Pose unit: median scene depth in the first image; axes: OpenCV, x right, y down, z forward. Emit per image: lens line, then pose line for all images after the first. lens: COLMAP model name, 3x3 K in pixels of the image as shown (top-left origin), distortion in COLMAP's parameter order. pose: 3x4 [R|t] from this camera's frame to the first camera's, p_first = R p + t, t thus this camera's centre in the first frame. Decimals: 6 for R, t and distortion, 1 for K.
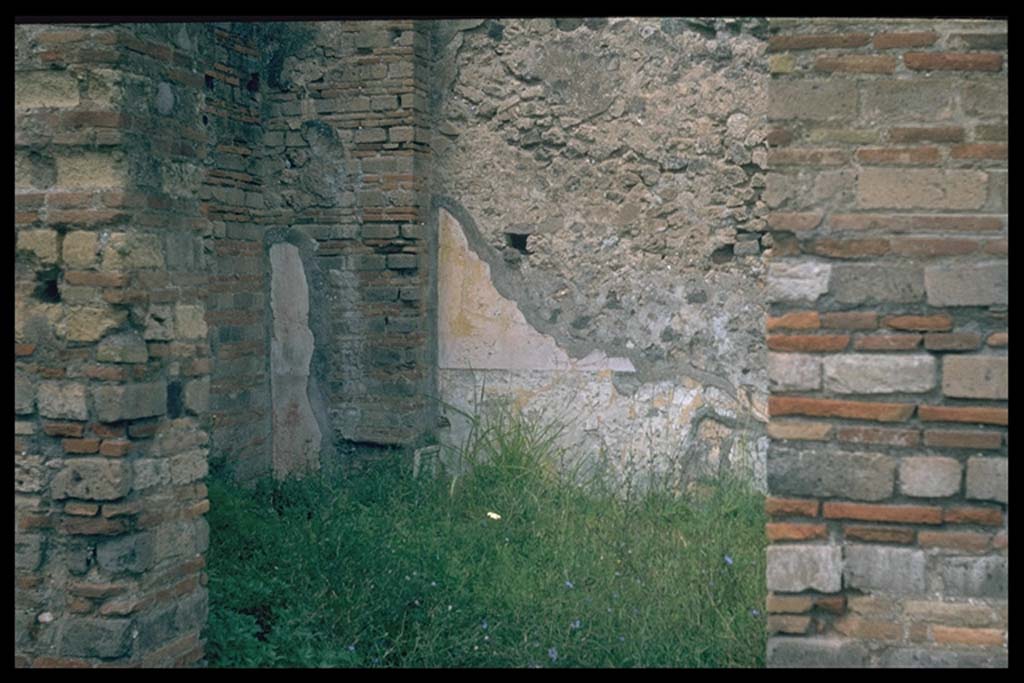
lens RADIAL K [[1557.1, 0, 512.0], [0, 1557.1, 341.5], [0, 0, 1]] dist [-0.011848, -0.036073]
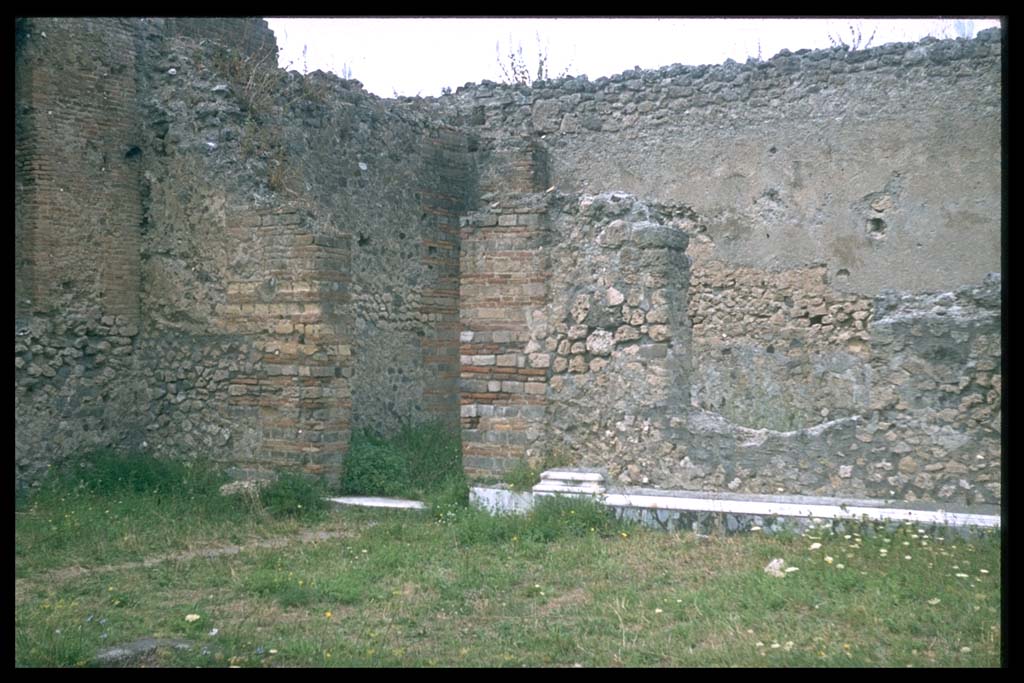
lens RADIAL K [[1557.1, 0, 512.0], [0, 1557.1, 341.5], [0, 0, 1]] dist [-0.011848, -0.036073]
pose [[0.950658, -0.004267, -0.310210, 1.319993], [-0.010921, 0.998825, -0.047206, 0.137079], [0.310047, 0.048265, 0.949495, -2.342764]]
